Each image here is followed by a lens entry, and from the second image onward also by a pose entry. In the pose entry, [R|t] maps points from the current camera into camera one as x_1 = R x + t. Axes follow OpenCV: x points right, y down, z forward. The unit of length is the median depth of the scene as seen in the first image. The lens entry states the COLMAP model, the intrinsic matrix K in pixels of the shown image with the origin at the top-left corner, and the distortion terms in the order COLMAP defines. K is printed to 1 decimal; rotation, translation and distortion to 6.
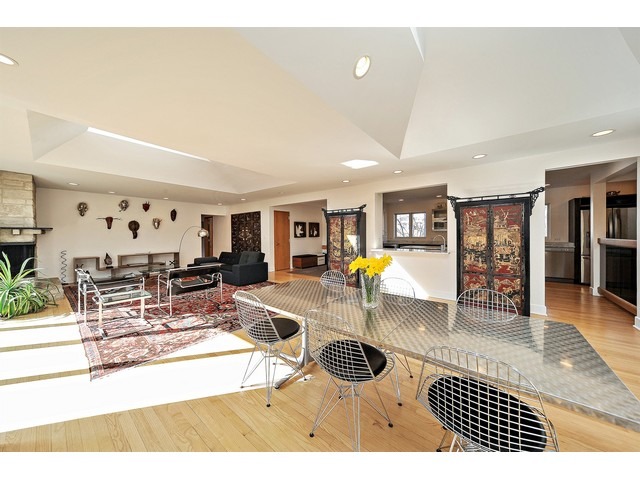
lens RADIAL K [[221.9, 0, 319.7], [0, 221.9, 237.0], [0, 0, 1]] dist [0.003172, 0.000877]
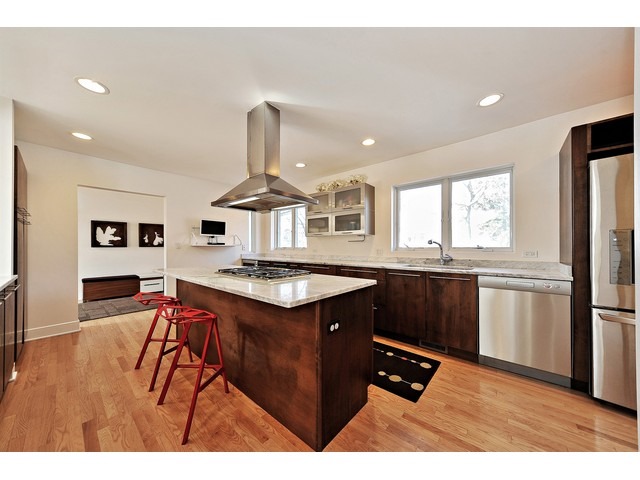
lens RADIAL K [[221.9, 0, 320.6], [0, 221.9, 246.3], [0, 0, 1]] dist [0.003172, 0.000877]
pose [[0.999547, 0.007028, -0.029274, 0.620912], [-0.007397, 0.999894, -0.012522, 0.003603], [0.029183, 0.012733, 0.999493, 0.525132]]
